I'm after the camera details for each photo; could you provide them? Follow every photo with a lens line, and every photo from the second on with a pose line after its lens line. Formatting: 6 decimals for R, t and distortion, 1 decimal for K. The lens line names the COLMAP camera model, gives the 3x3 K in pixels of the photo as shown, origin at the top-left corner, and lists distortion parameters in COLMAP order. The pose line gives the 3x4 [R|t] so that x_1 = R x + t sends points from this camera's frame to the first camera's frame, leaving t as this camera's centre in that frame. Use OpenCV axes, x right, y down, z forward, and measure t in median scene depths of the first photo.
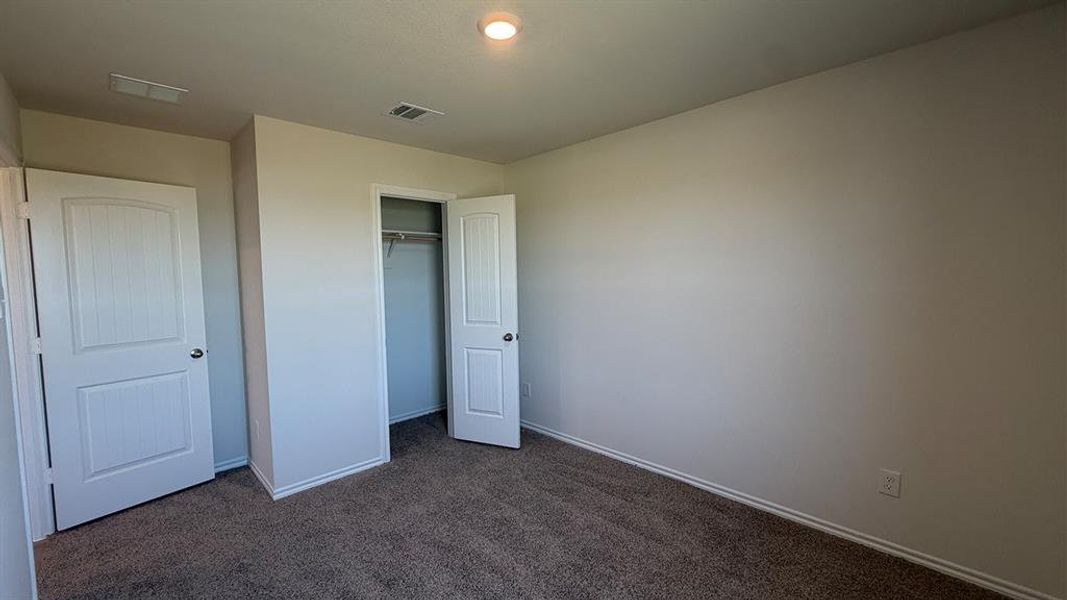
lens RADIAL K [[428.4, 0, 526.6], [0, 428.4, 297.3], [0, 0, 1]] dist [-0.000077, 0.000050]
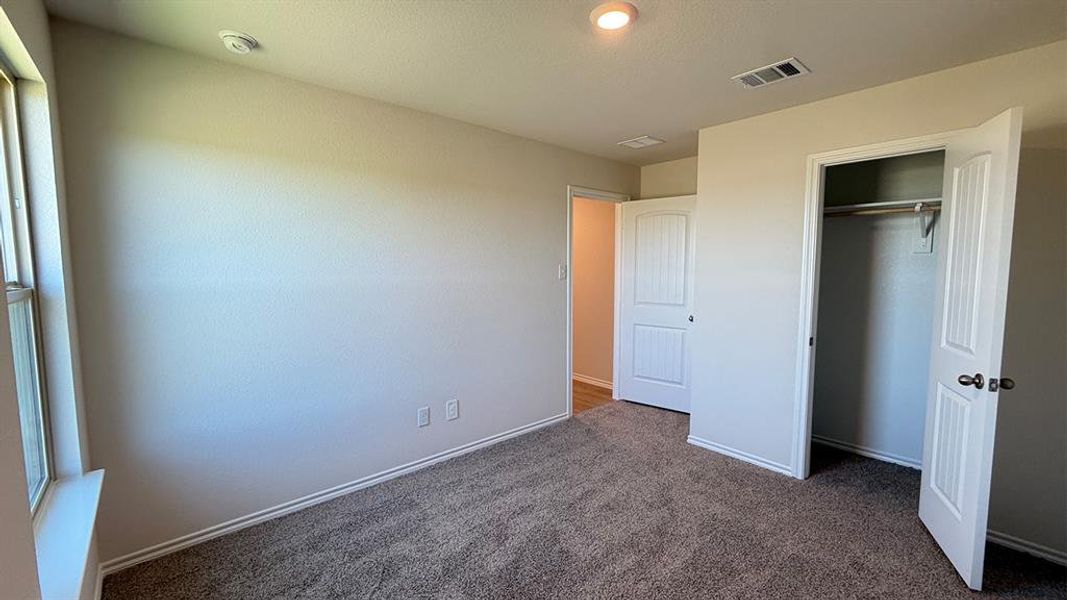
lens RADIAL K [[428.4, 0, 526.6], [0, 428.4, 297.3], [0, 0, 1]] dist [-0.000077, 0.000050]
pose [[-0.030837, 0.098137, -0.994695, 0.579127], [-0.053939, 0.993555, 0.099697, -0.040628], [0.998068, 0.056727, -0.025345, 0.500175]]
